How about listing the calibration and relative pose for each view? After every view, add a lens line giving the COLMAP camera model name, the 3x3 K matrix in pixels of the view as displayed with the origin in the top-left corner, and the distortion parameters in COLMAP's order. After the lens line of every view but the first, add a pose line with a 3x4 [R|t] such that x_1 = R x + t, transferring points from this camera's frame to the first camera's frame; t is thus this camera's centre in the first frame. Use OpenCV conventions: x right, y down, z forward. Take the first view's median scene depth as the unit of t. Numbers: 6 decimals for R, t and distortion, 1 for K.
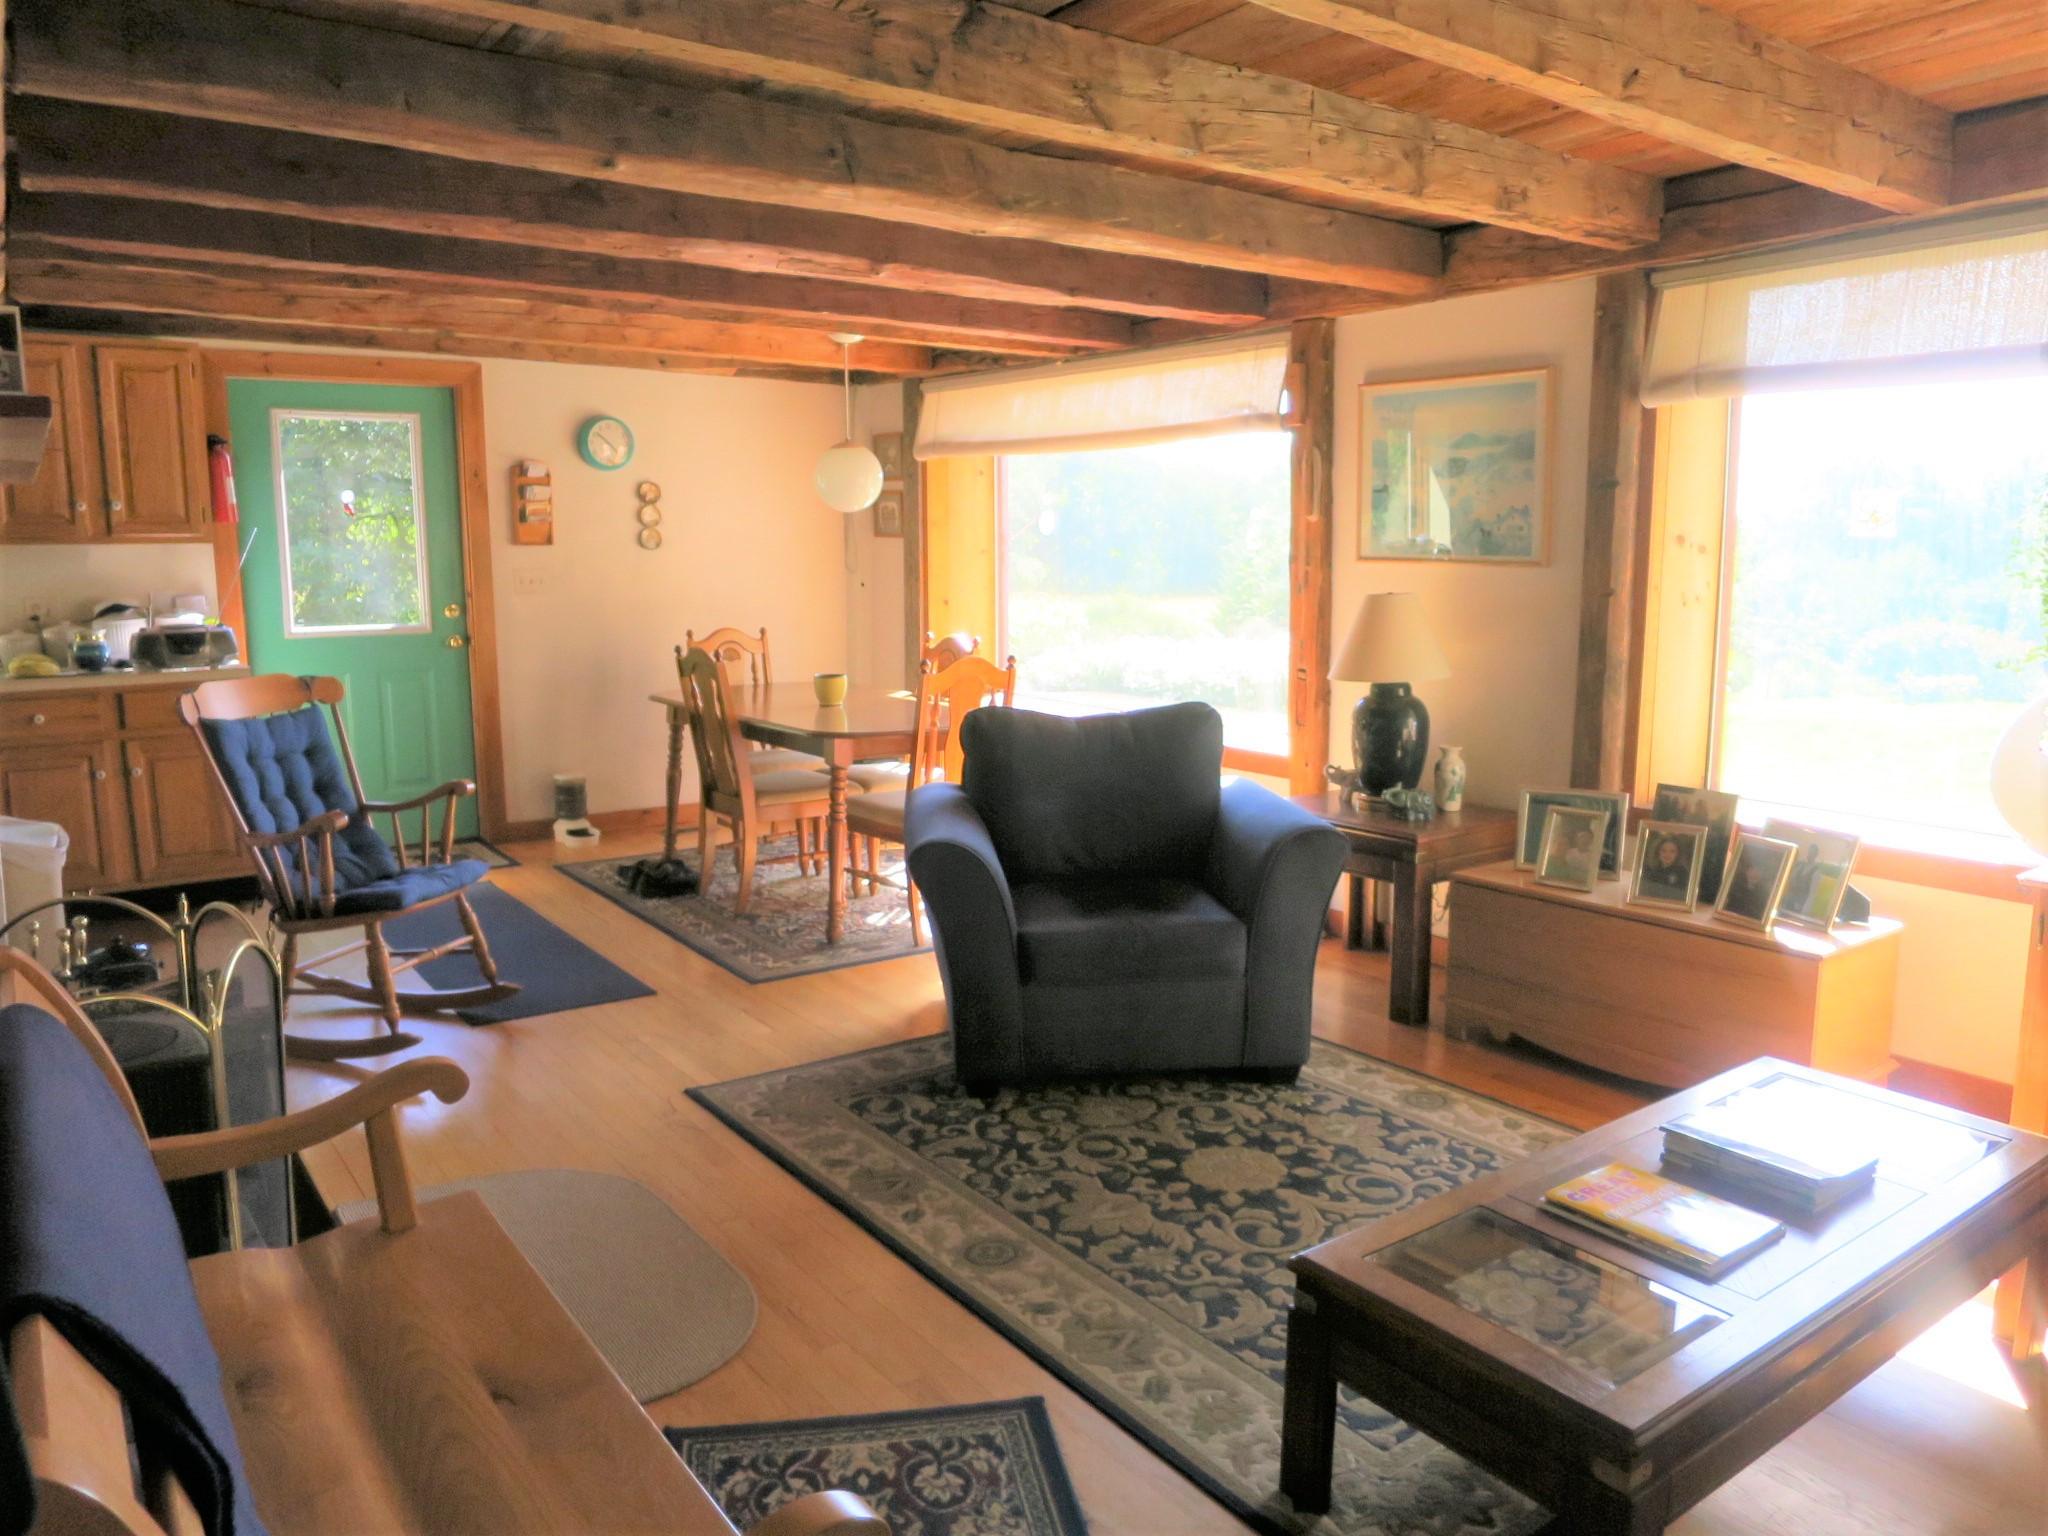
lens RADIAL K [[1452.3, 0, 1024.0], [0, 1452.3, 768.0], [0, 0, 1]] dist [-0.064387, 0.000990]
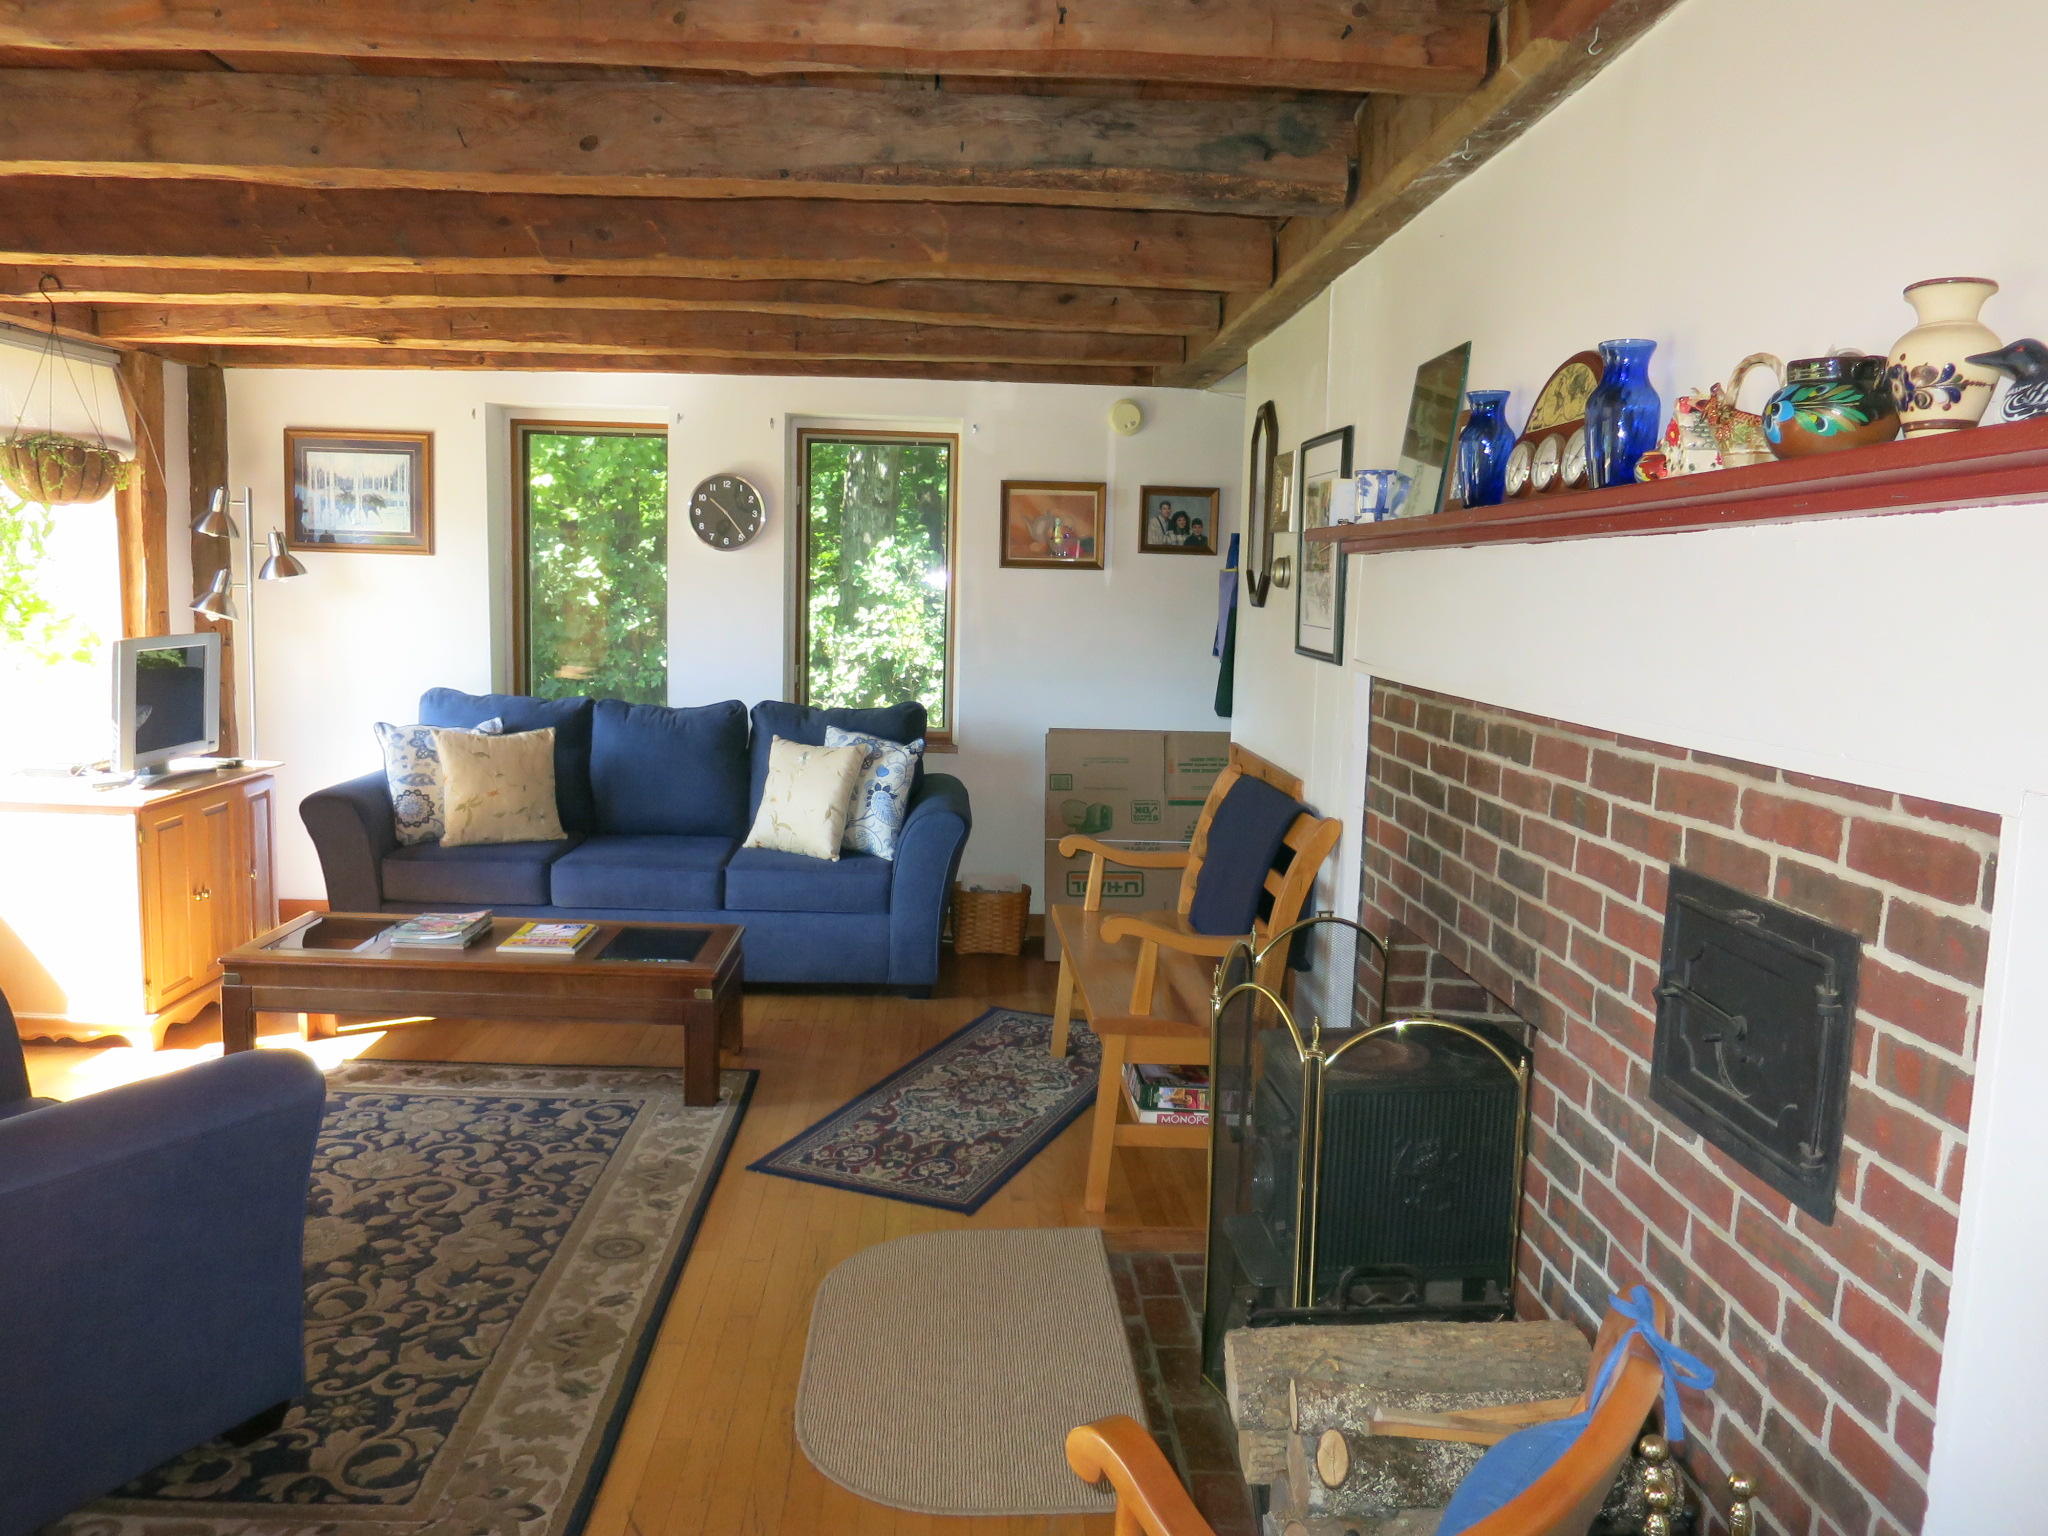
lens RADIAL K [[1464.4, 0, 1024.0], [0, 1464.4, 768.0], [0, 0, 1]] dist [-0.082482, 0.061821]
pose [[-0.841346, -0.093434, 0.532360, -0.688046], [0.049928, 0.967299, 0.248676, -0.223531], [-0.538186, 0.235802, -0.809168, 1.361853]]
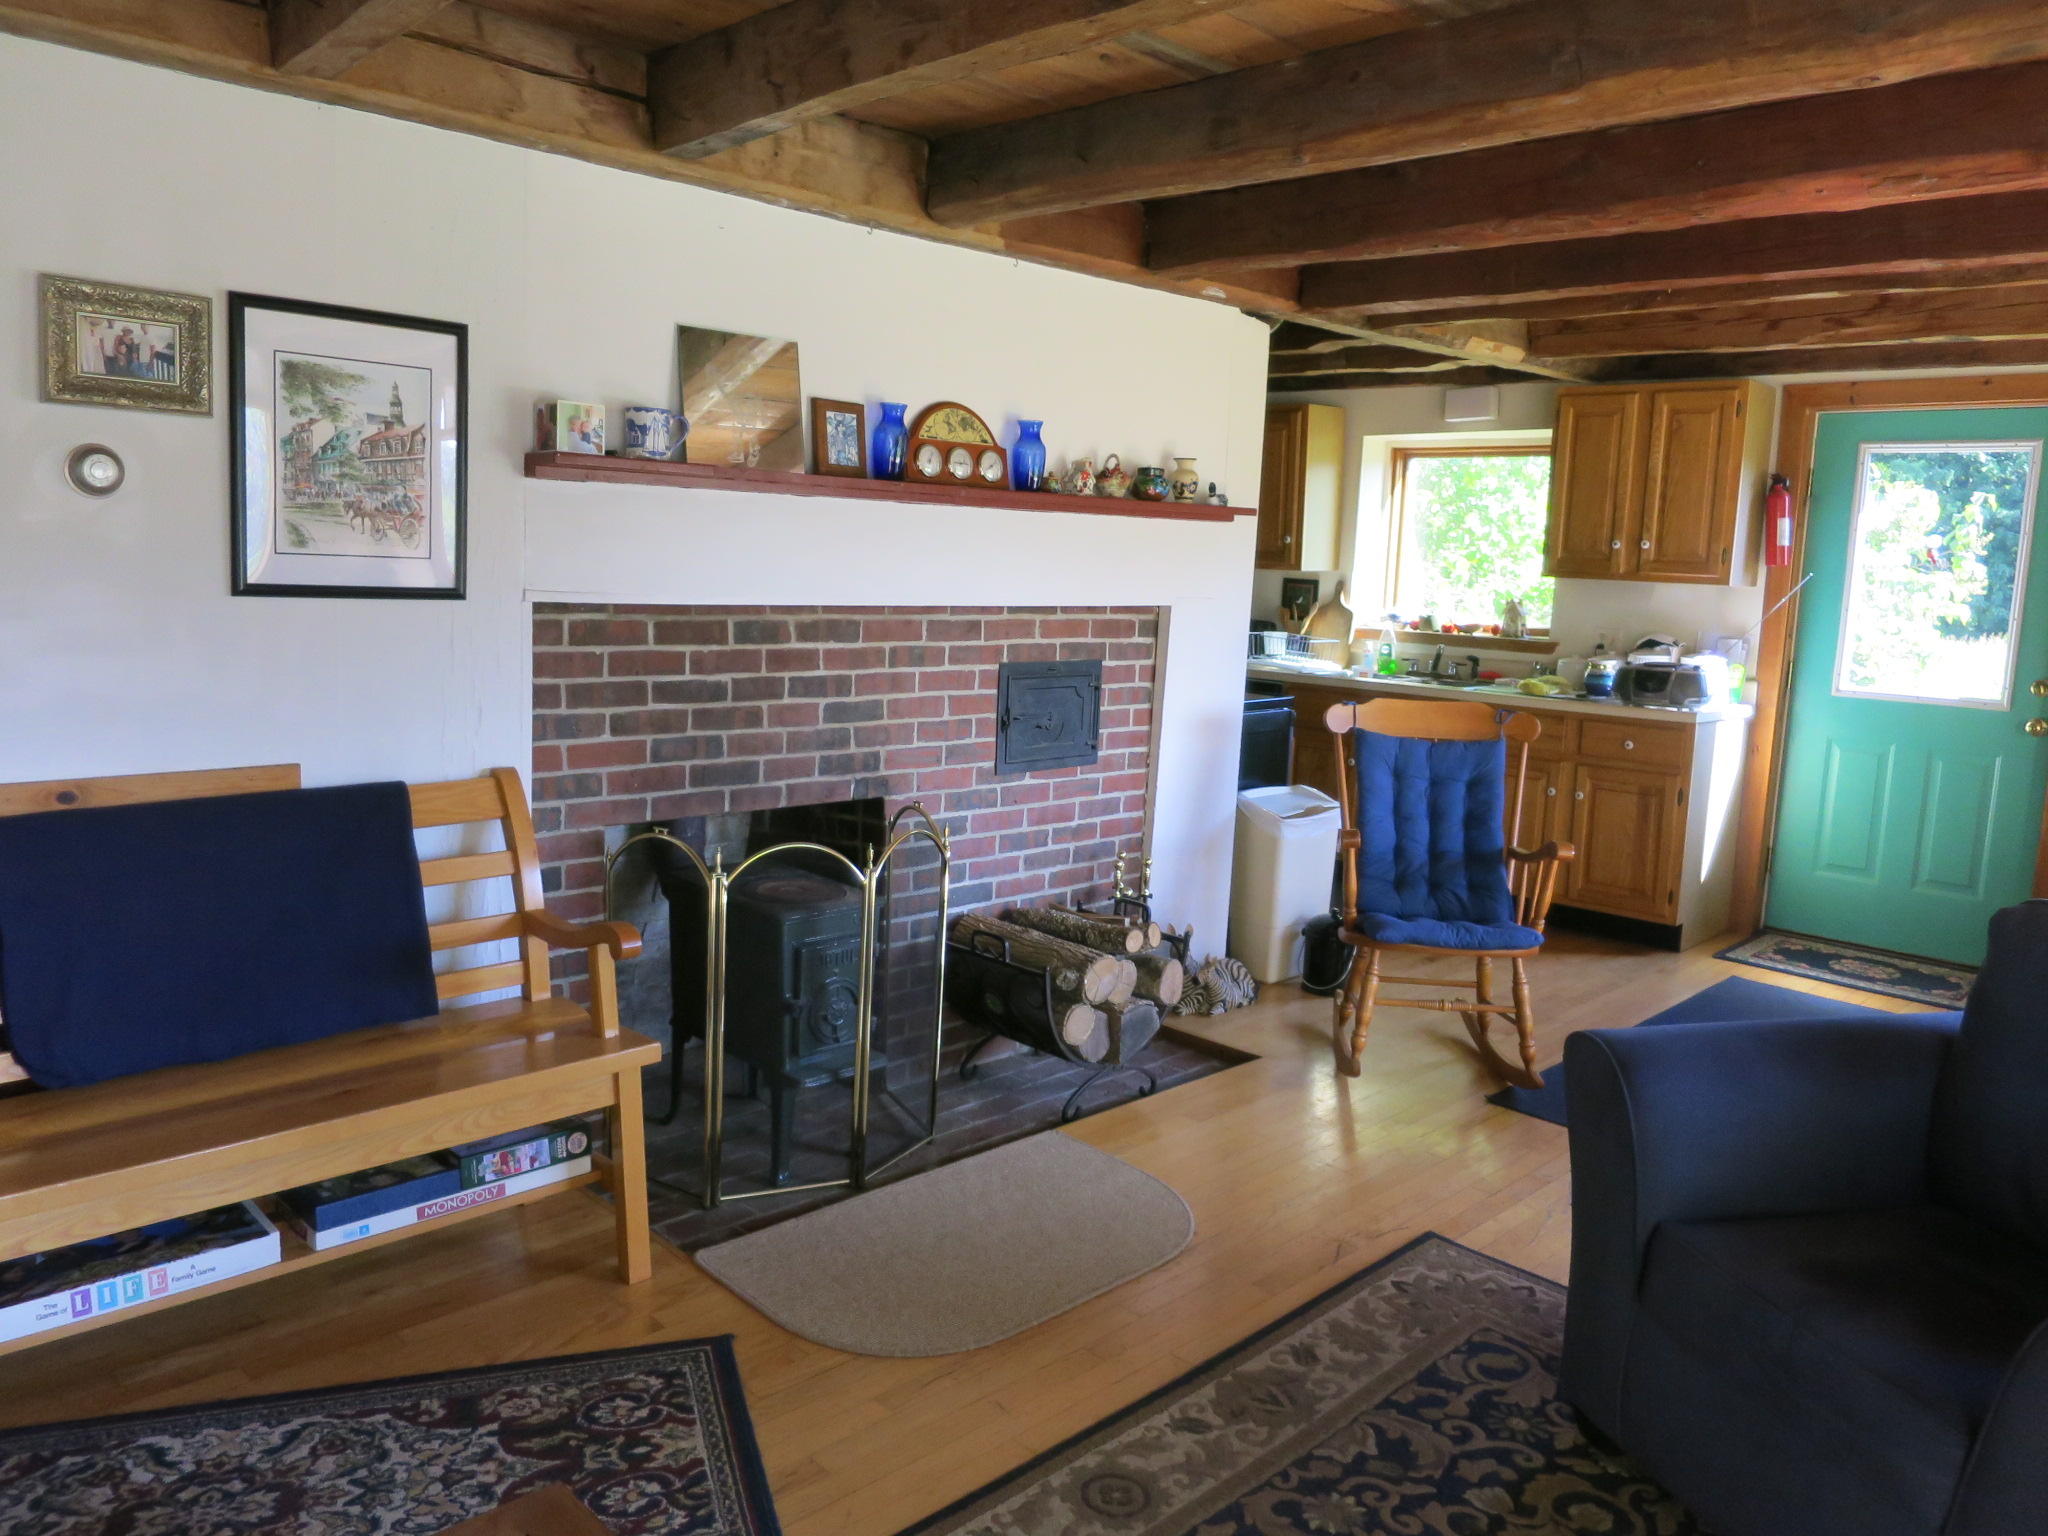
lens RADIAL K [[1464.4, 0, 1024.0], [0, 1464.4, 768.0], [0, 0, 1]] dist [-0.082482, 0.061821]
pose [[0.149745, 0.147865, -0.977605, 0.554385], [-0.188654, 0.974861, 0.118553, -0.103101], [0.970560, 0.166676, 0.173876, 0.630490]]
